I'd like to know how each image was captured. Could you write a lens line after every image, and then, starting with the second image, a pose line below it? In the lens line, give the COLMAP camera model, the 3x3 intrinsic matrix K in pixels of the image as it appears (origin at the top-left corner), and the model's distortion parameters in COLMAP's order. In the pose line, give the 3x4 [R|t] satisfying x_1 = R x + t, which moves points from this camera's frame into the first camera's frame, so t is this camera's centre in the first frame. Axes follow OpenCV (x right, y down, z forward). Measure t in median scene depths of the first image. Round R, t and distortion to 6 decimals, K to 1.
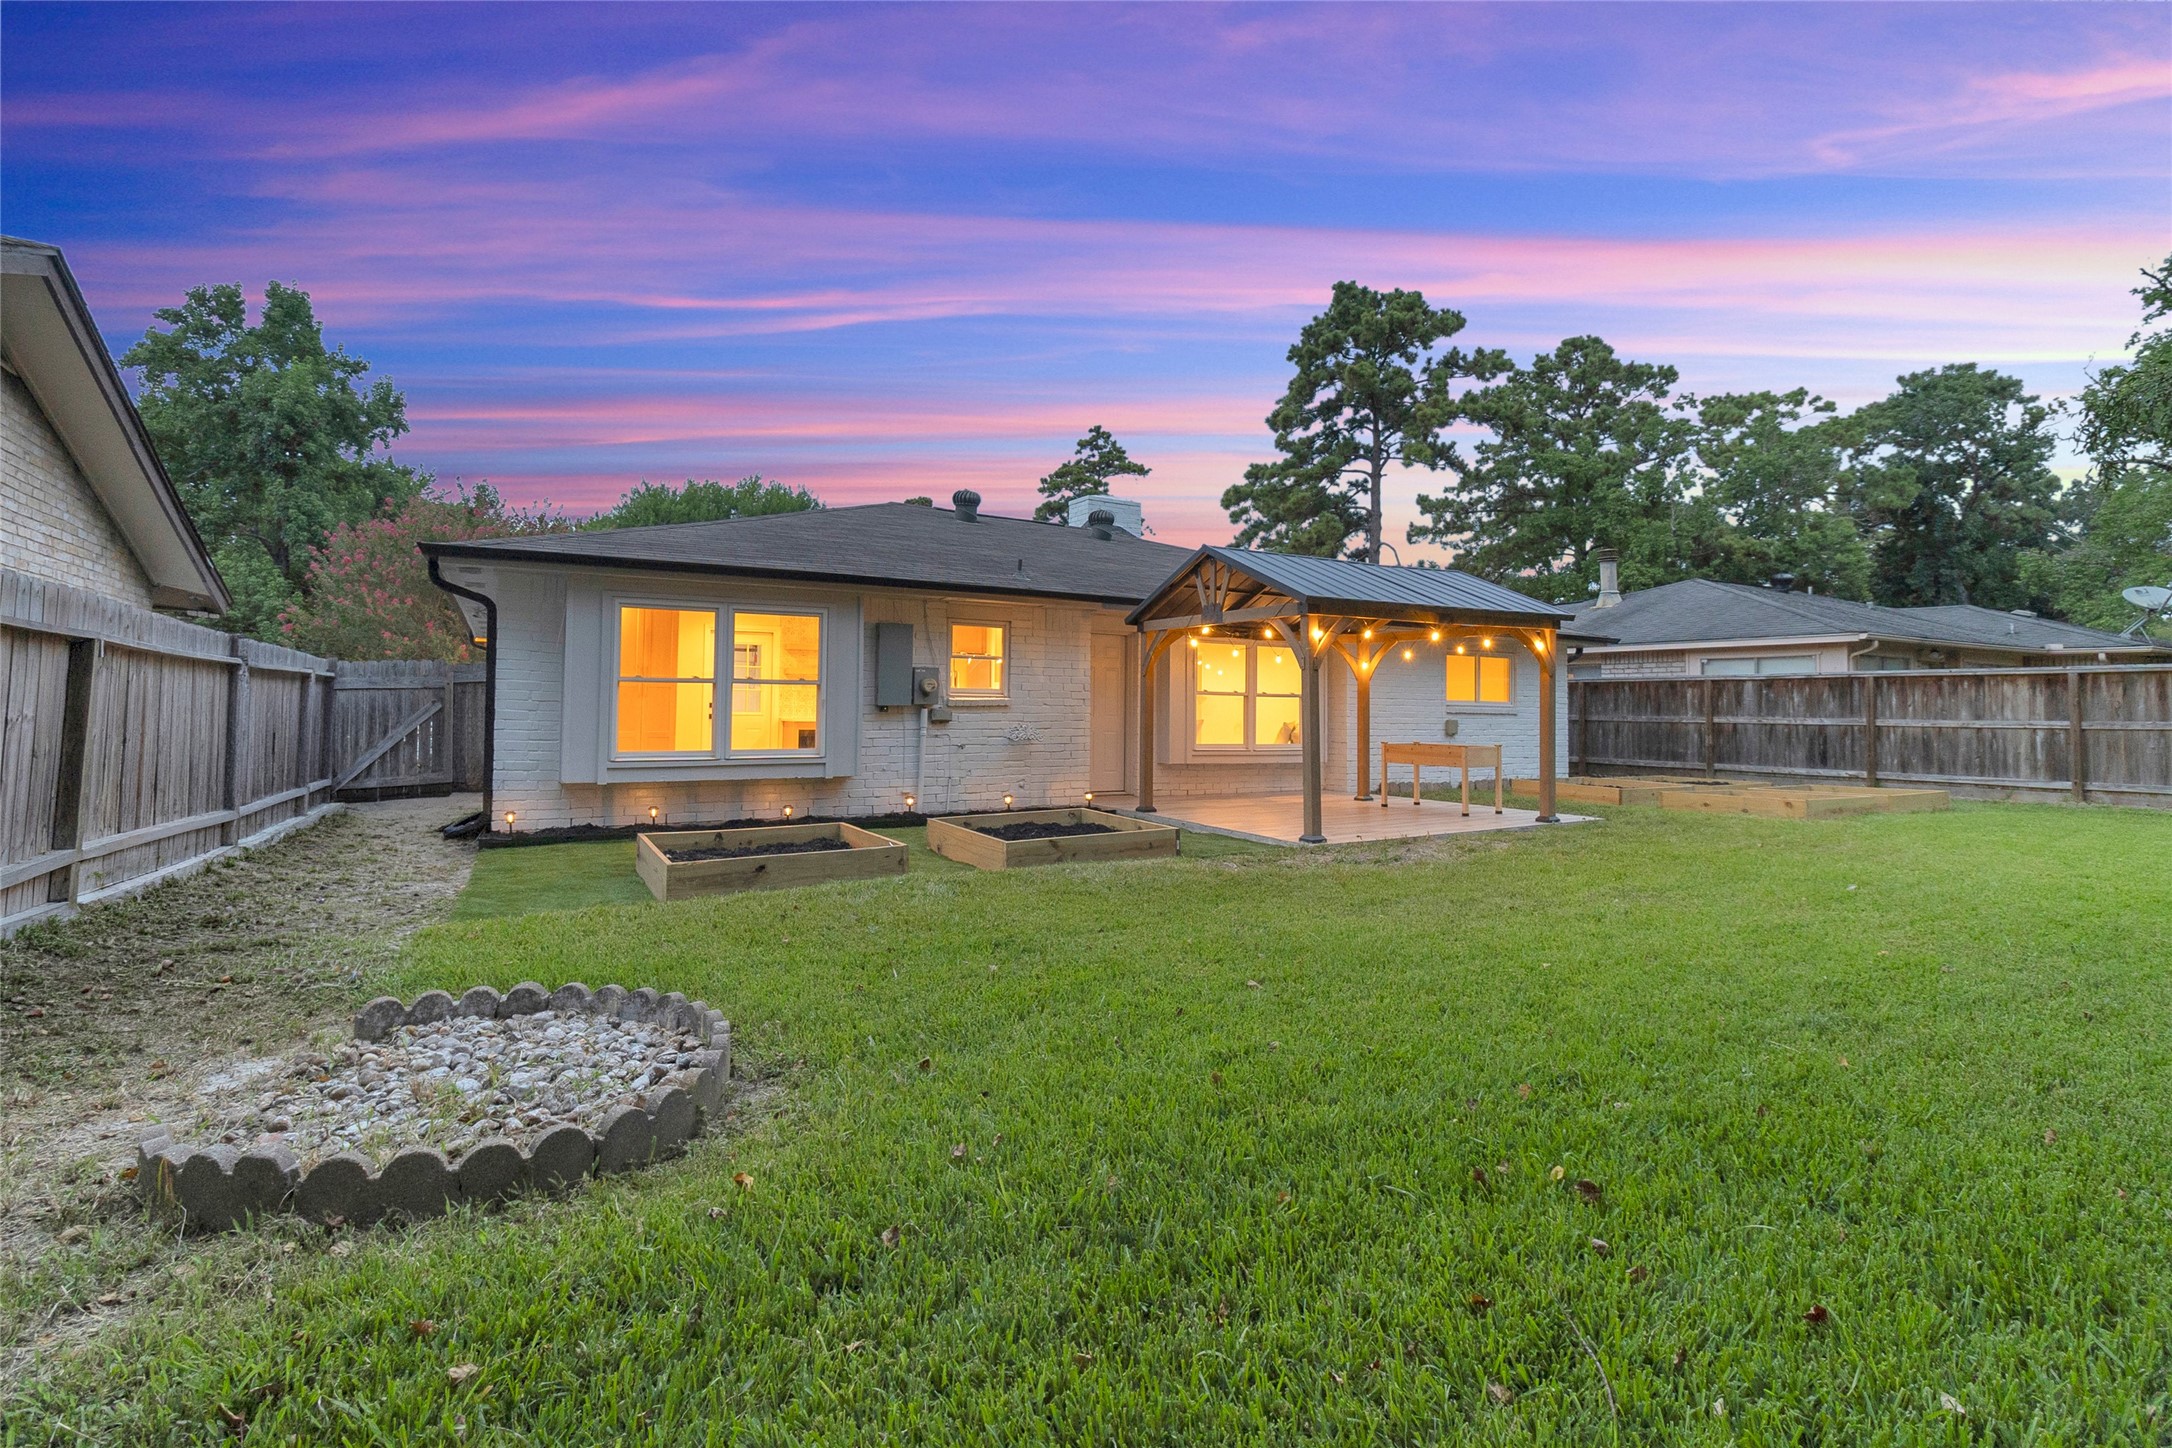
lens RADIAL K [[981.1, 0, 1147.8], [0, 981.1, 684.6], [0, 0, 1]] dist [0.002246, 0.000270]
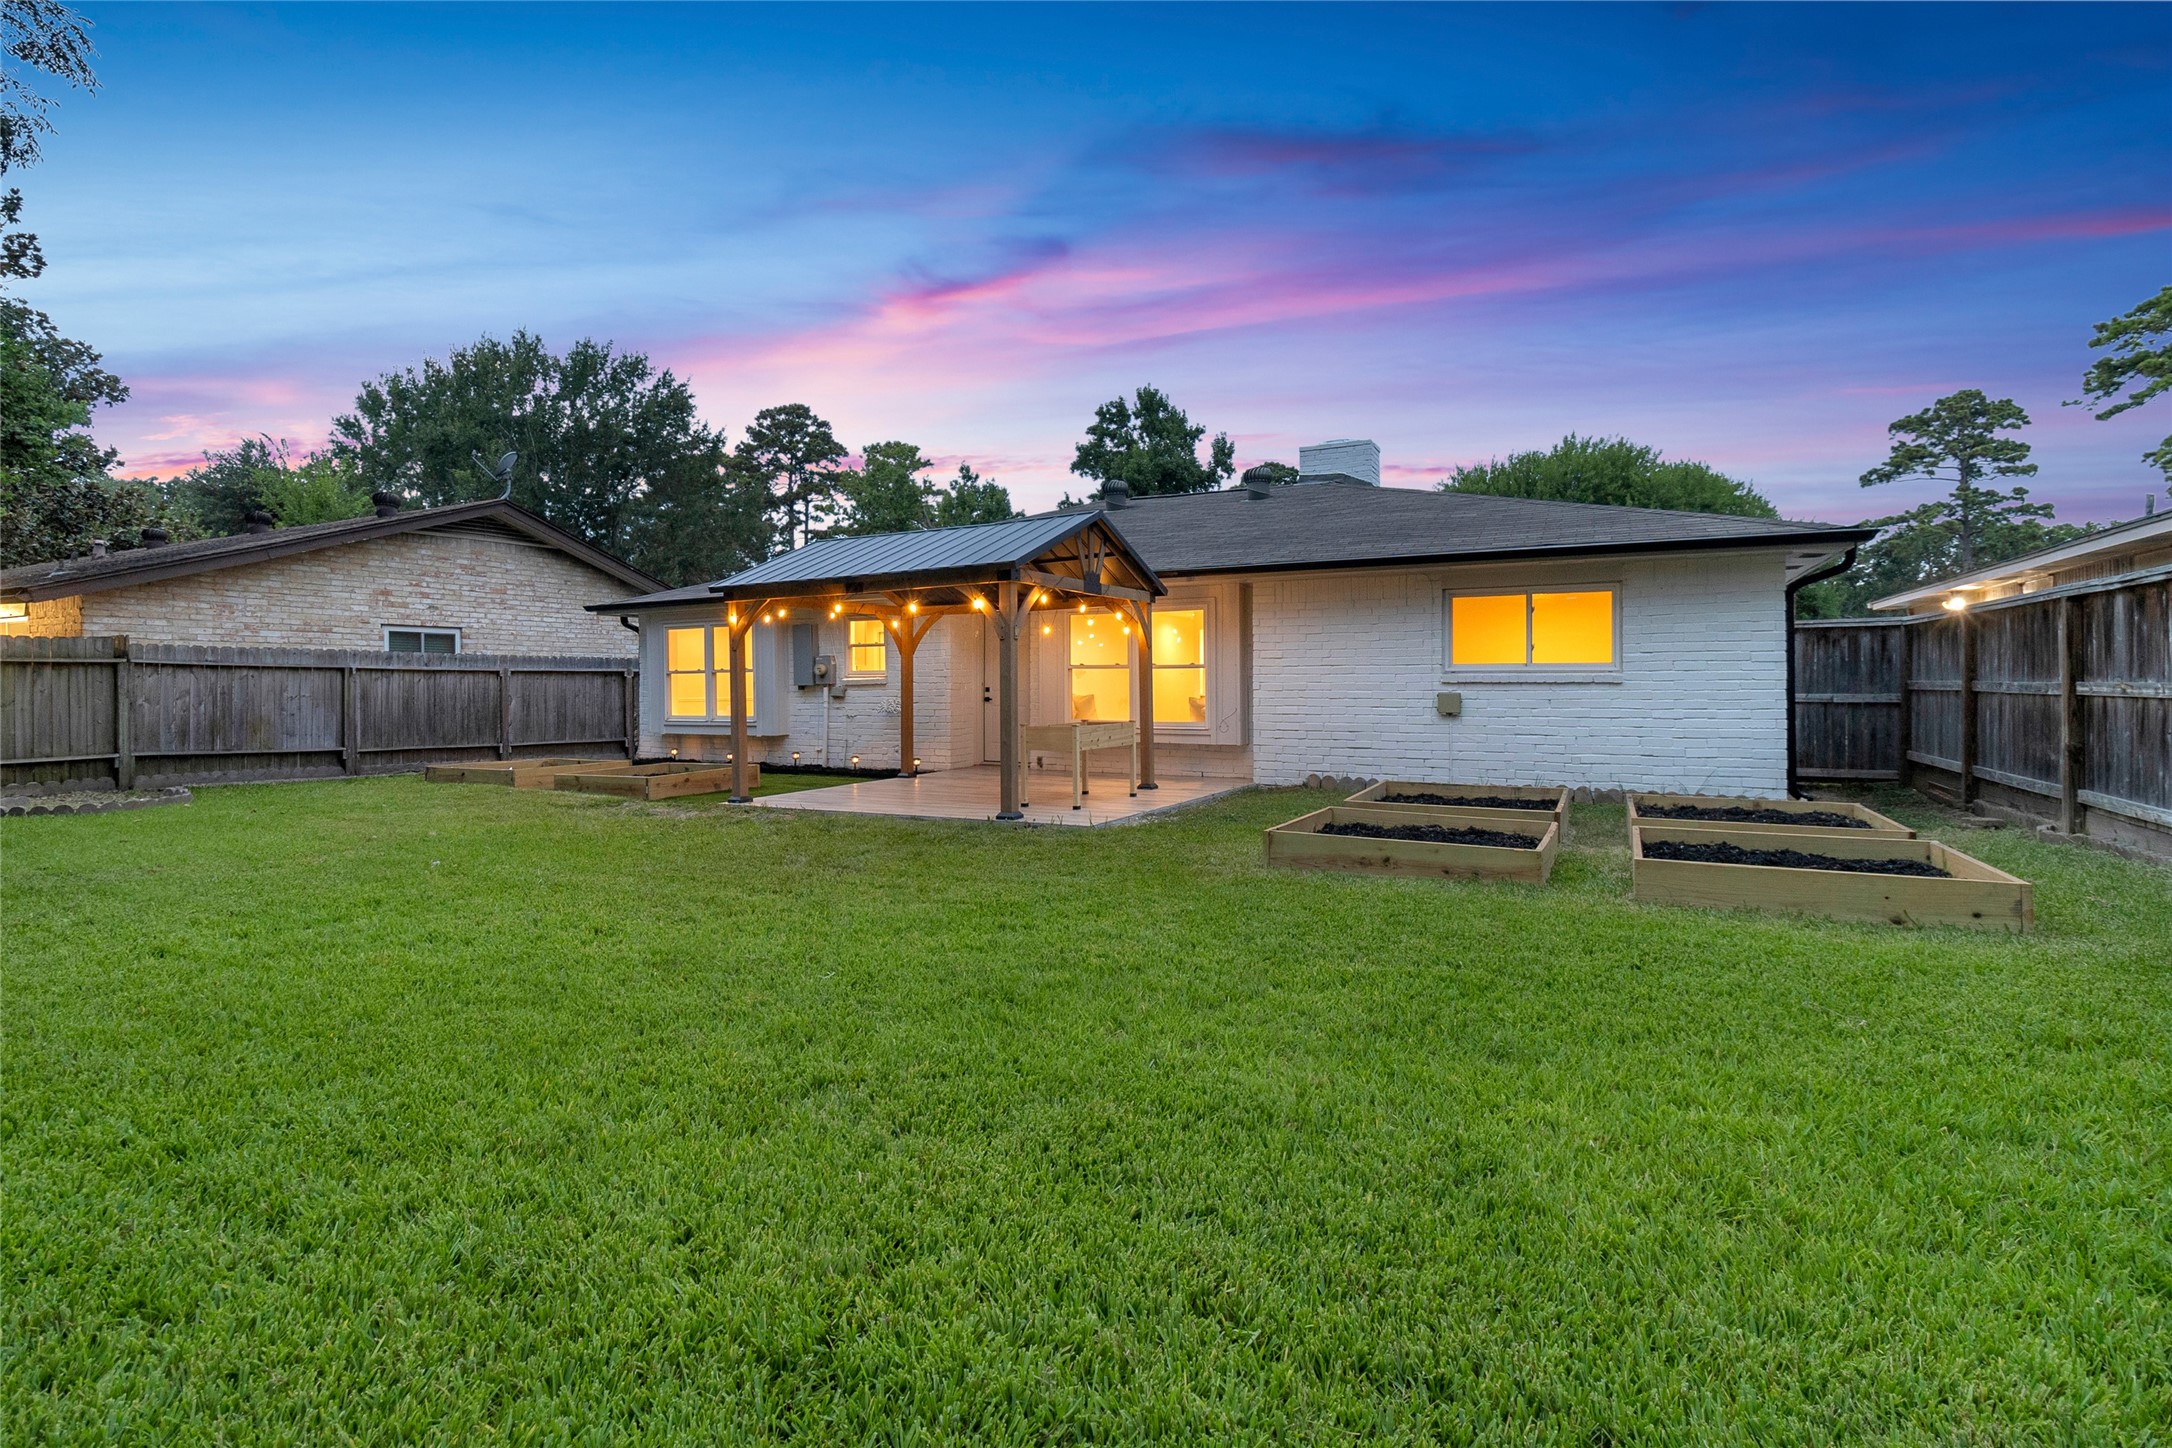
lens RADIAL K [[1008.7, 0, 1093.9], [0, 1008.7, 697.8], [0, 0, 1]] dist [0.003035, 0.000169]
pose [[0.520097, -0.001383, -0.854106, 1.093519], [0.034511, 0.999216, 0.019398, 0.024378], [0.853409, -0.039565, 0.519737, 0.592960]]
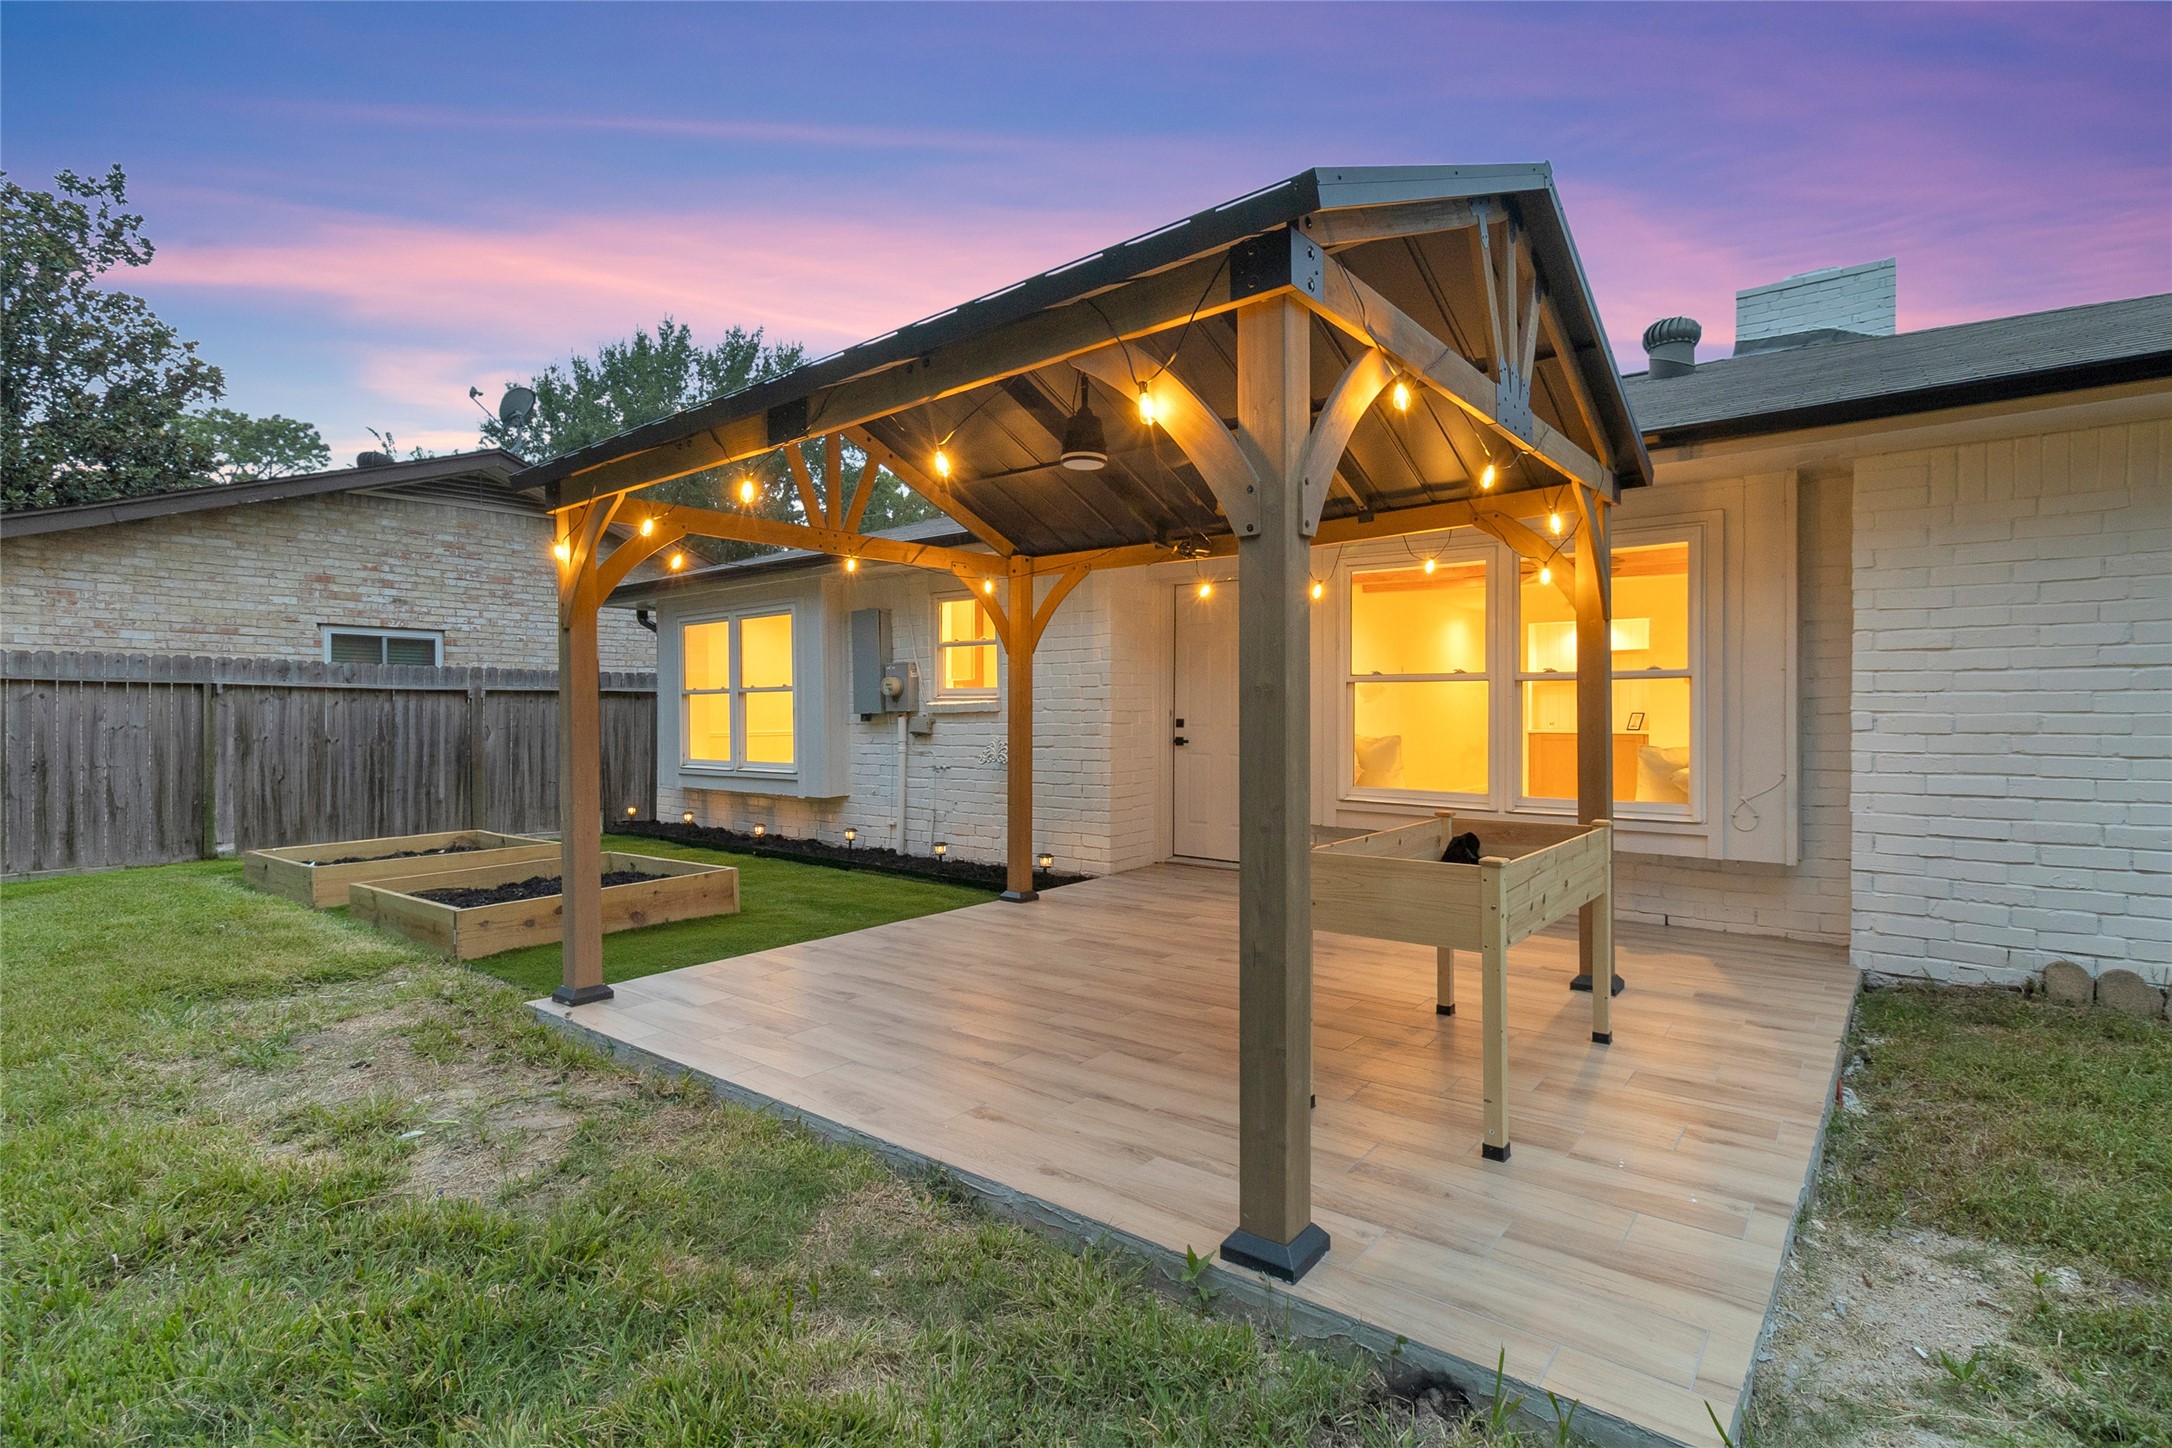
lens RADIAL K [[1008.7, 0, 1093.9], [0, 1008.7, 697.8], [0, 0, 1]] dist [0.003035, 0.000169]
pose [[0.352032, -0.023441, -0.935694, 0.549336], [0.031087, 0.999428, -0.013342, 0.024314], [0.935472, -0.024391, 0.352559, 0.848210]]
